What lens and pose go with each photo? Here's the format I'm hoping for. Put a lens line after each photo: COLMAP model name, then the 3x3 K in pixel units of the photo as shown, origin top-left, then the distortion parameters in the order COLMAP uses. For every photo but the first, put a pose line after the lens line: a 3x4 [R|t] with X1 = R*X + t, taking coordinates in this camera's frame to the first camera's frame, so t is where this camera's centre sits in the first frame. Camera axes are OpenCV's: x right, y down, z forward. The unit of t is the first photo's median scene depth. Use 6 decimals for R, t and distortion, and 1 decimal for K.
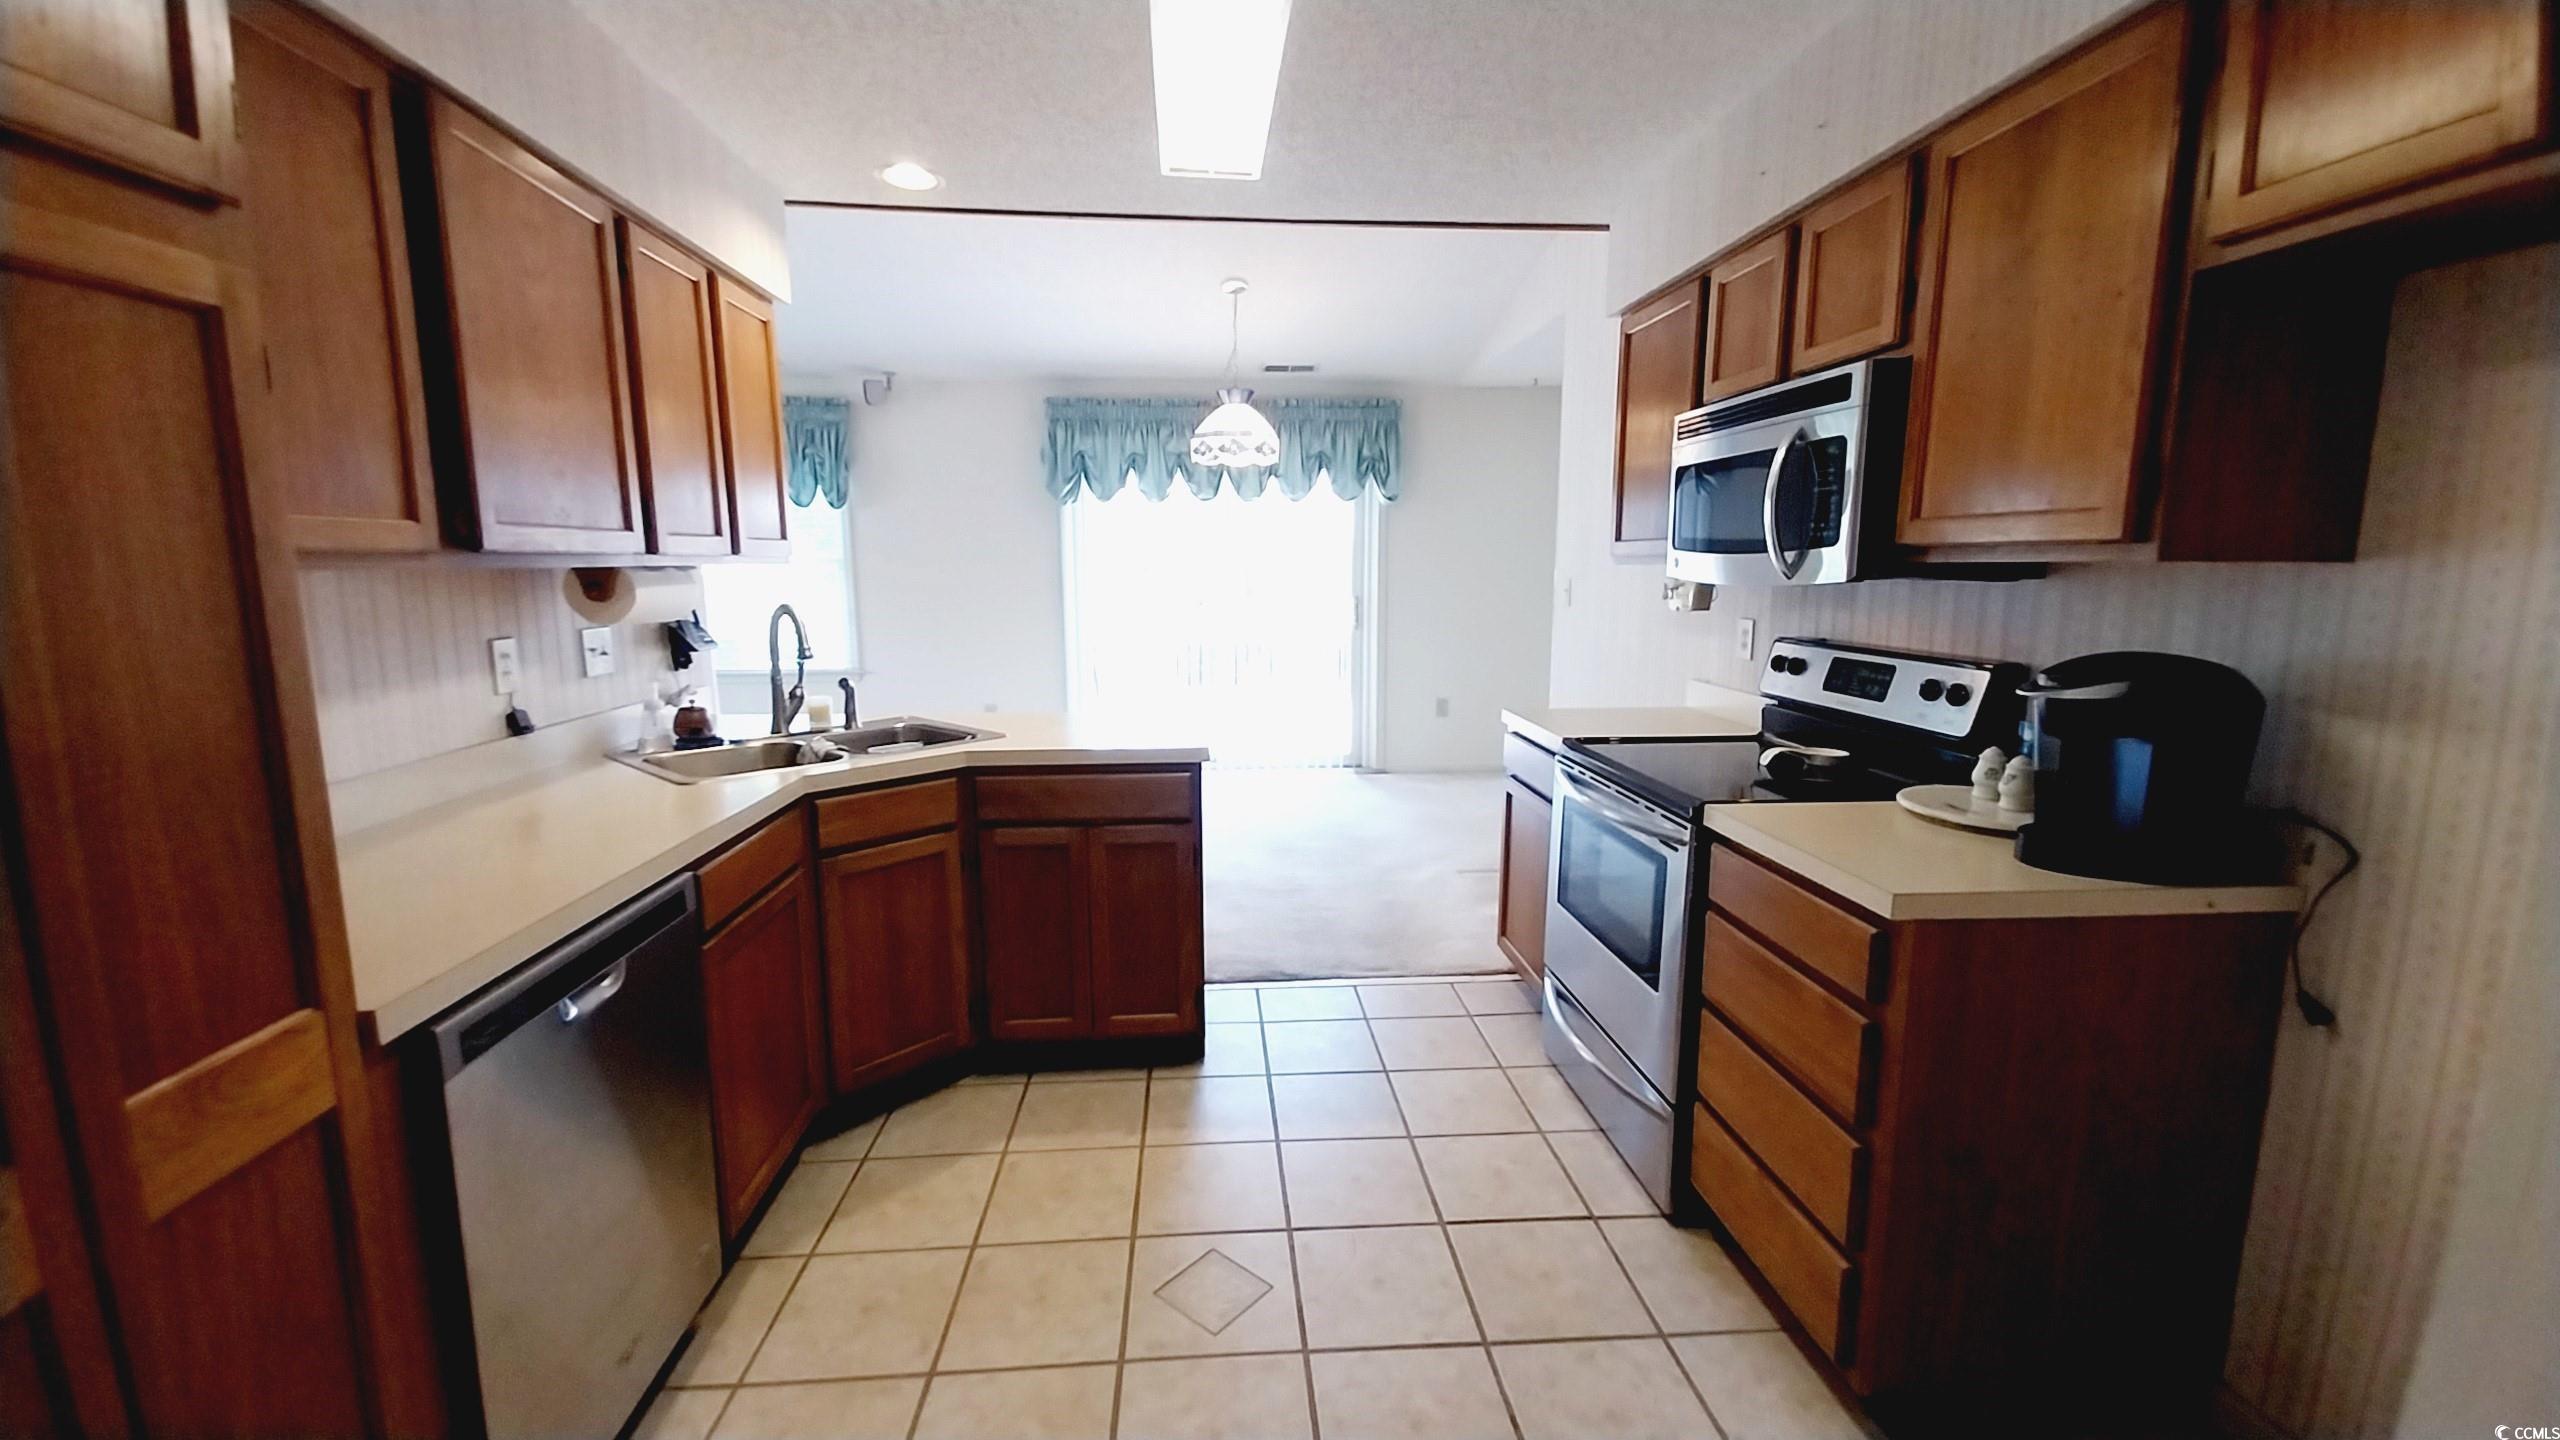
lens RADIAL K [[1034.1, 0, 1278.8], [0, 1034.1, 708.4], [0, 0, 1]] dist [0.000697, -0.000359]
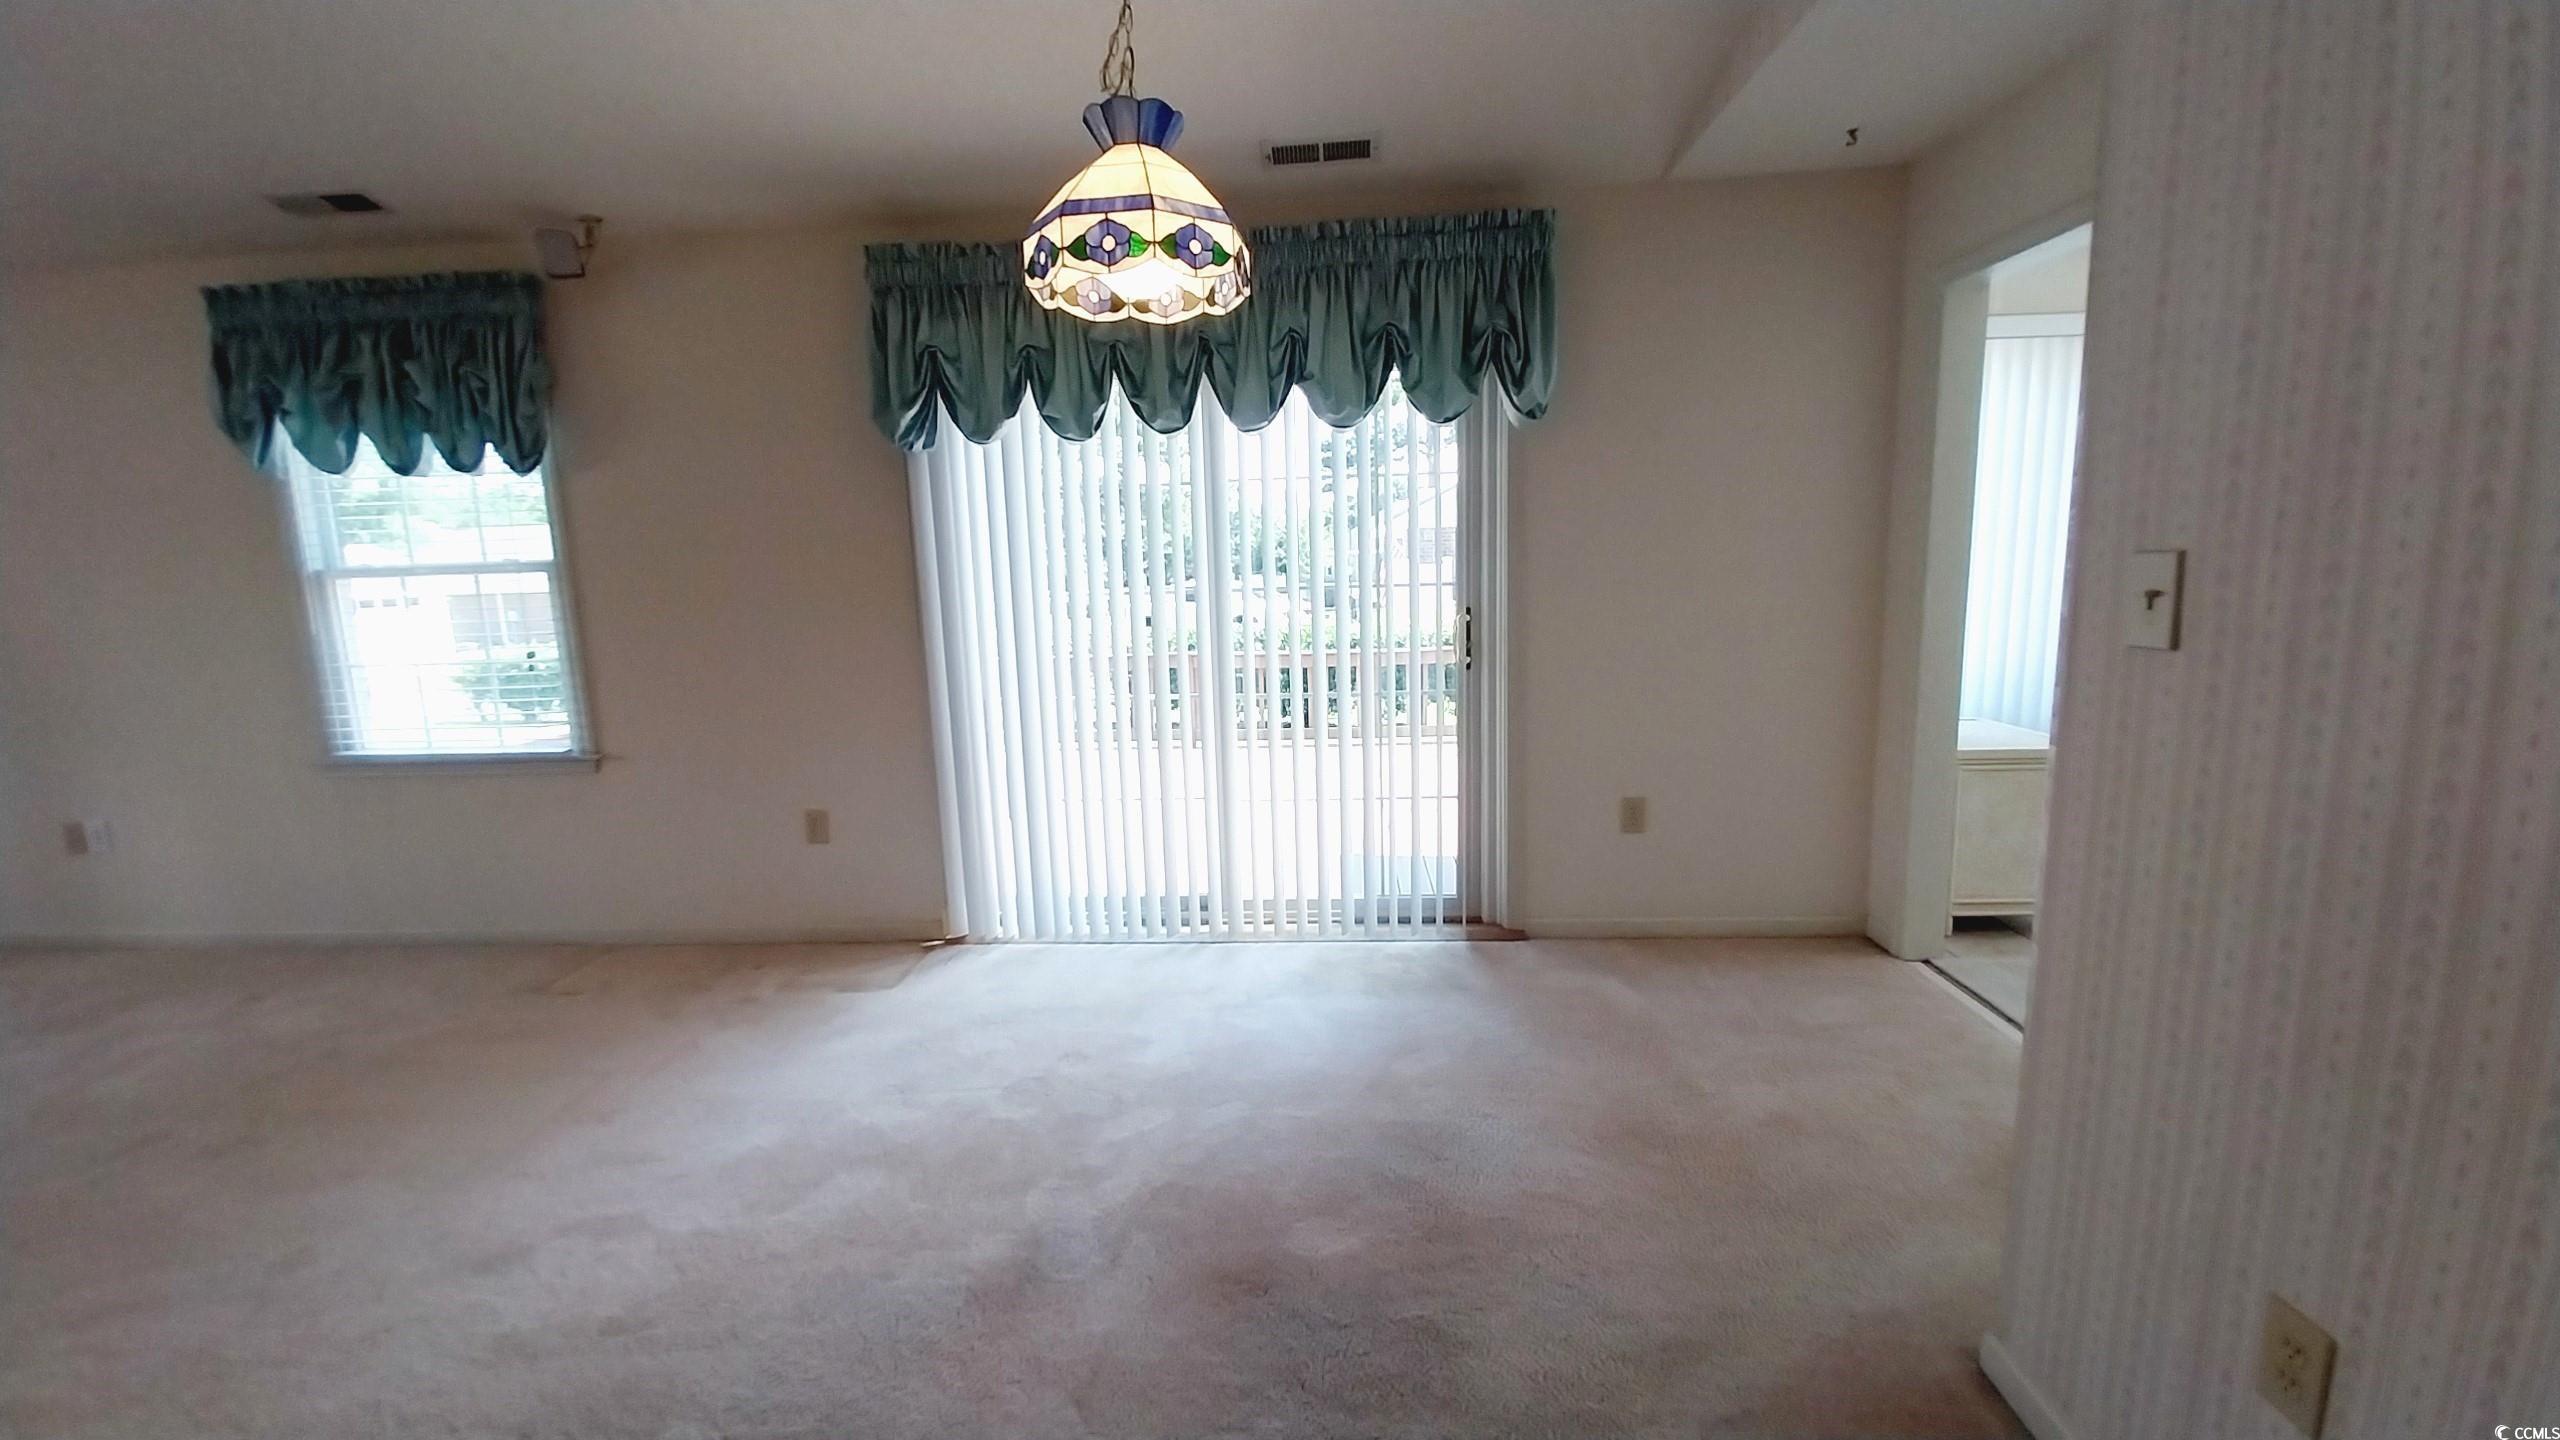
lens RADIAL K [[1034.1, 0, 1279.2], [0, 1034.1, 726.8], [0, 0, 1]] dist [0.000697, -0.000359]
pose [[0.990856, -0.003331, -0.134881, 0.054920], [0.005911, 0.999807, 0.018731, -0.063244], [0.134793, -0.019357, 0.990685, 0.492830]]
